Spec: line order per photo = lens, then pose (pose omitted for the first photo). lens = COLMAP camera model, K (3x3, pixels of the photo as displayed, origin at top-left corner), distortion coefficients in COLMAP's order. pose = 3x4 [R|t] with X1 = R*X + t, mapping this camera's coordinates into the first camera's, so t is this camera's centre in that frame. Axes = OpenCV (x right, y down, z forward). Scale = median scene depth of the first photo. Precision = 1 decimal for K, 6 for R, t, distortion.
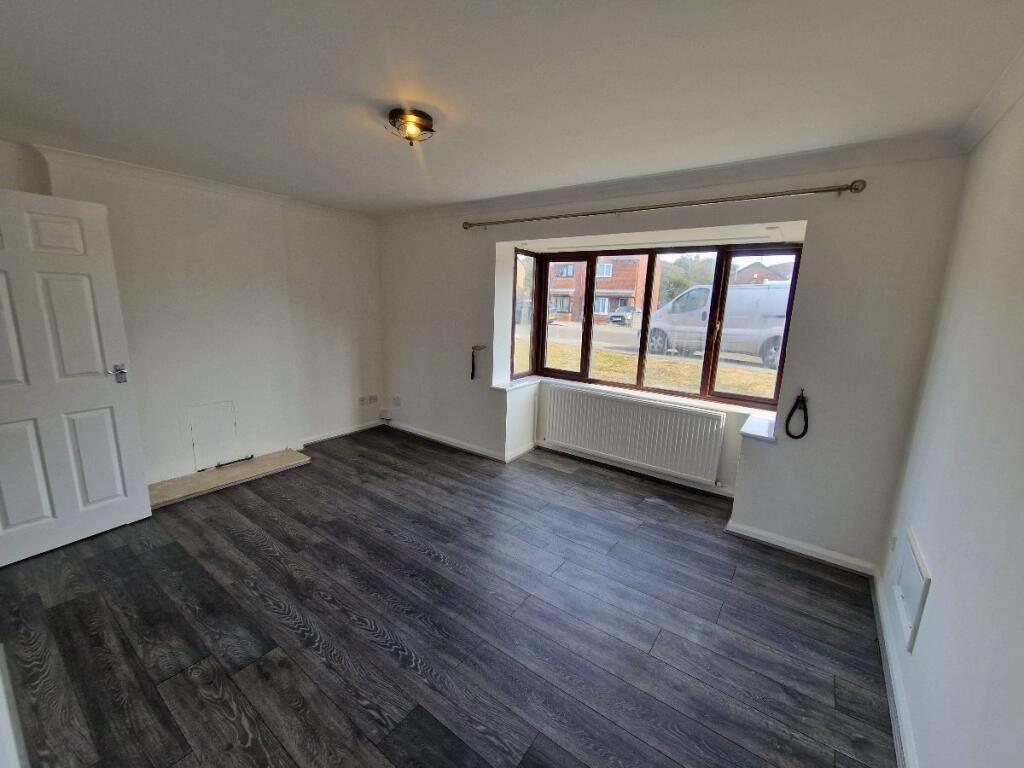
lens RADIAL K [[415.0, 0, 515.9], [0, 415.0, 383.3], [0, 0, 1]] dist [-0.008564, 0.000207]
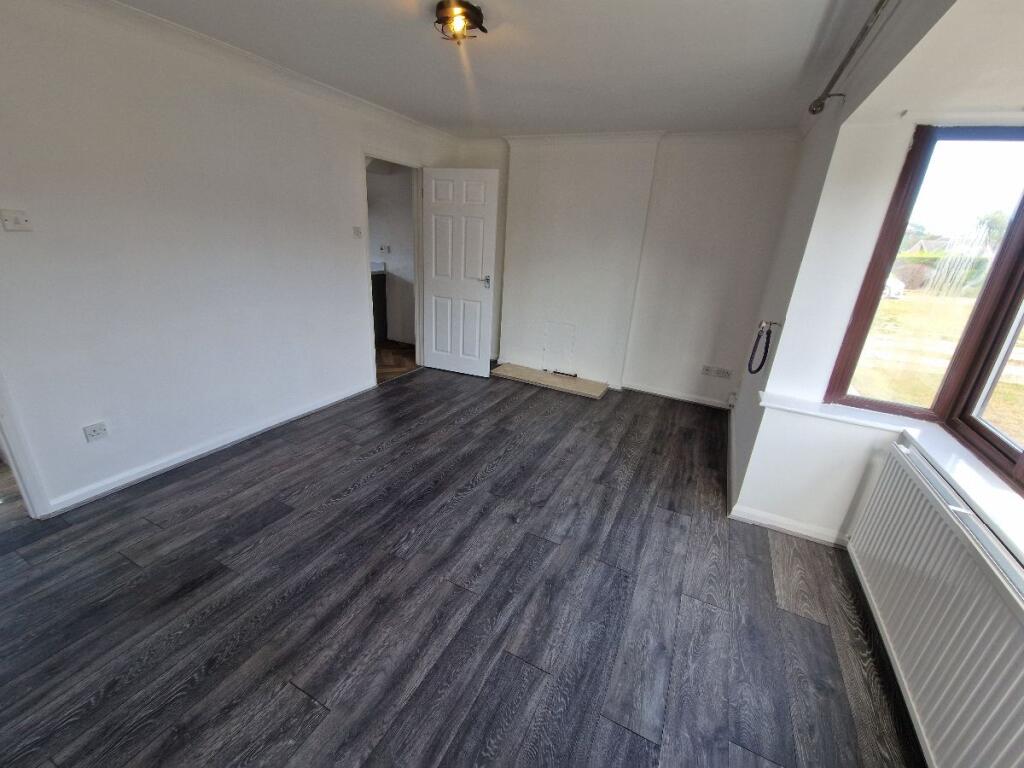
lens RADIAL K [[415.0, 0, 514.9], [0, 415.0, 386.2], [0, 0, 1]] dist [-0.008564, 0.000207]
pose [[0.170770, 0.322367, -0.931084, 0.533249], [-0.248441, 0.928520, 0.275912, -0.095079], [0.953475, 0.184202, 0.238652, 0.642401]]
